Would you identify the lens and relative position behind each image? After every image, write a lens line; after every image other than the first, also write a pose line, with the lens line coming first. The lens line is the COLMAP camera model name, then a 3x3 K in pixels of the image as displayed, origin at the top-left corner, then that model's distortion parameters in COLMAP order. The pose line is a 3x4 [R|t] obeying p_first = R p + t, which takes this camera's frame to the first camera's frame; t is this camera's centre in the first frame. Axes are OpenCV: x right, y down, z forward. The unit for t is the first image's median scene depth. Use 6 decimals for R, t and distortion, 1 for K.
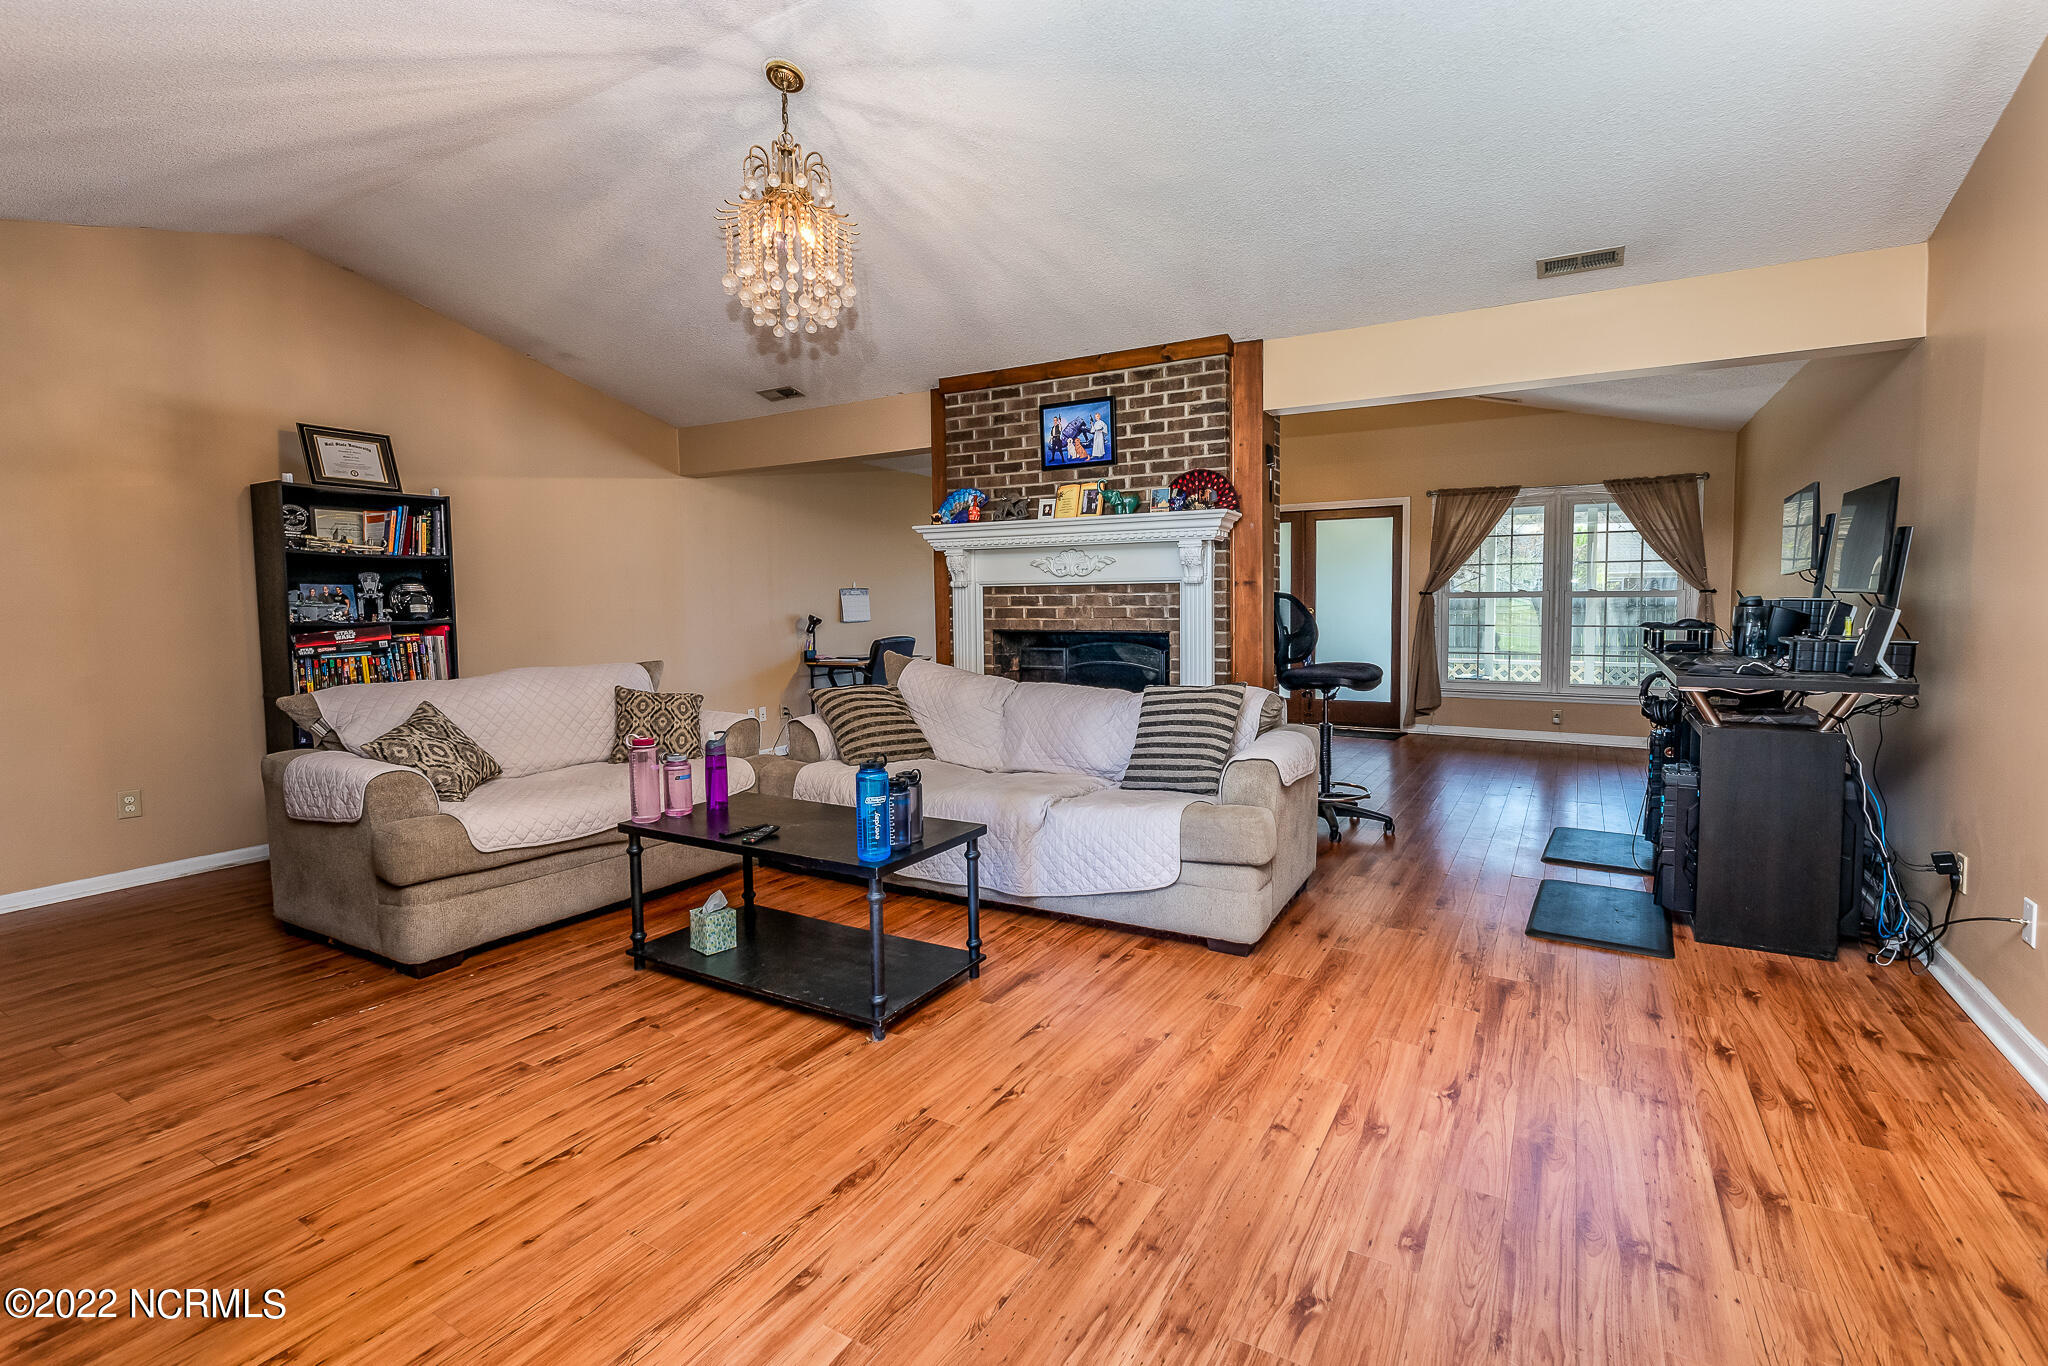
lens RADIAL K [[923.7, 0, 1077.1], [0, 923.7, 653.4], [0, 0, 1]] dist [-0.000432, 0.000463]
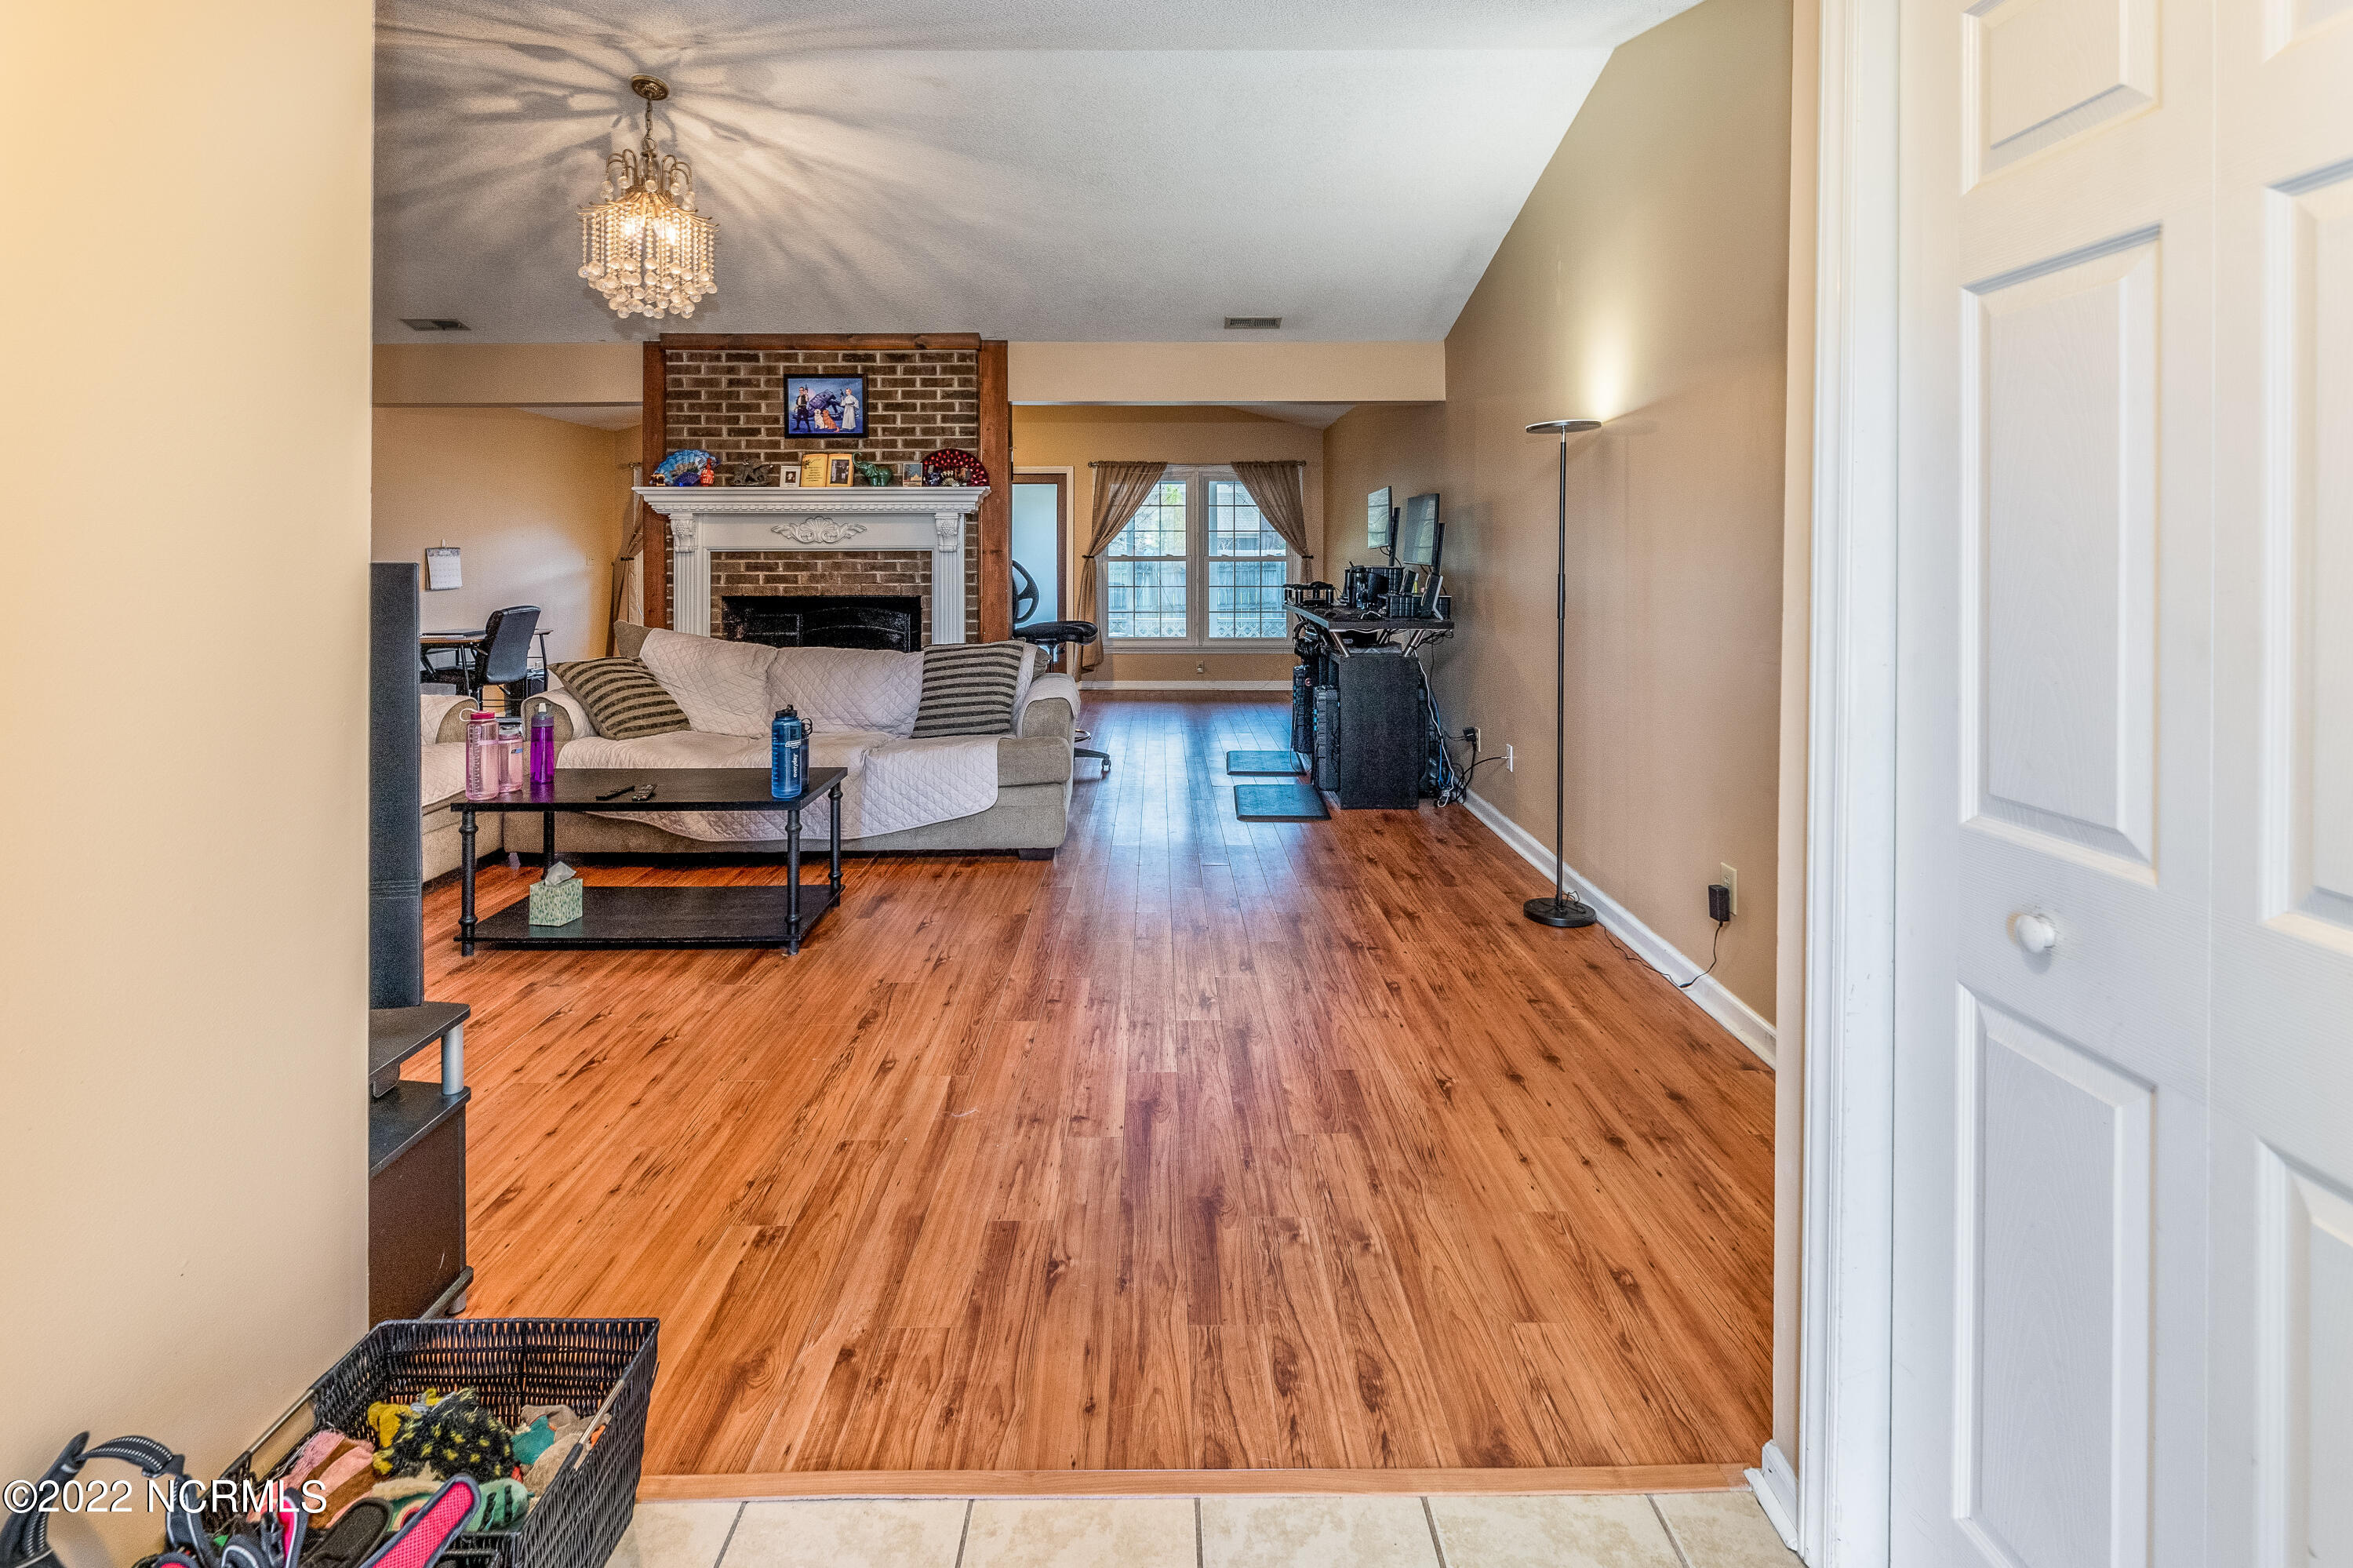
lens RADIAL K [[1099.0, 0, 1179.8], [0, 1099.0, 541.9], [0, 0, 1]] dist [-0.001499, 0.000014]
pose [[0.868075, 0.011113, 0.496308, -0.275224], [0.023913, 0.997653, -0.064164, 0.003016], [-0.495856, 0.067568, 0.865772, -0.261006]]
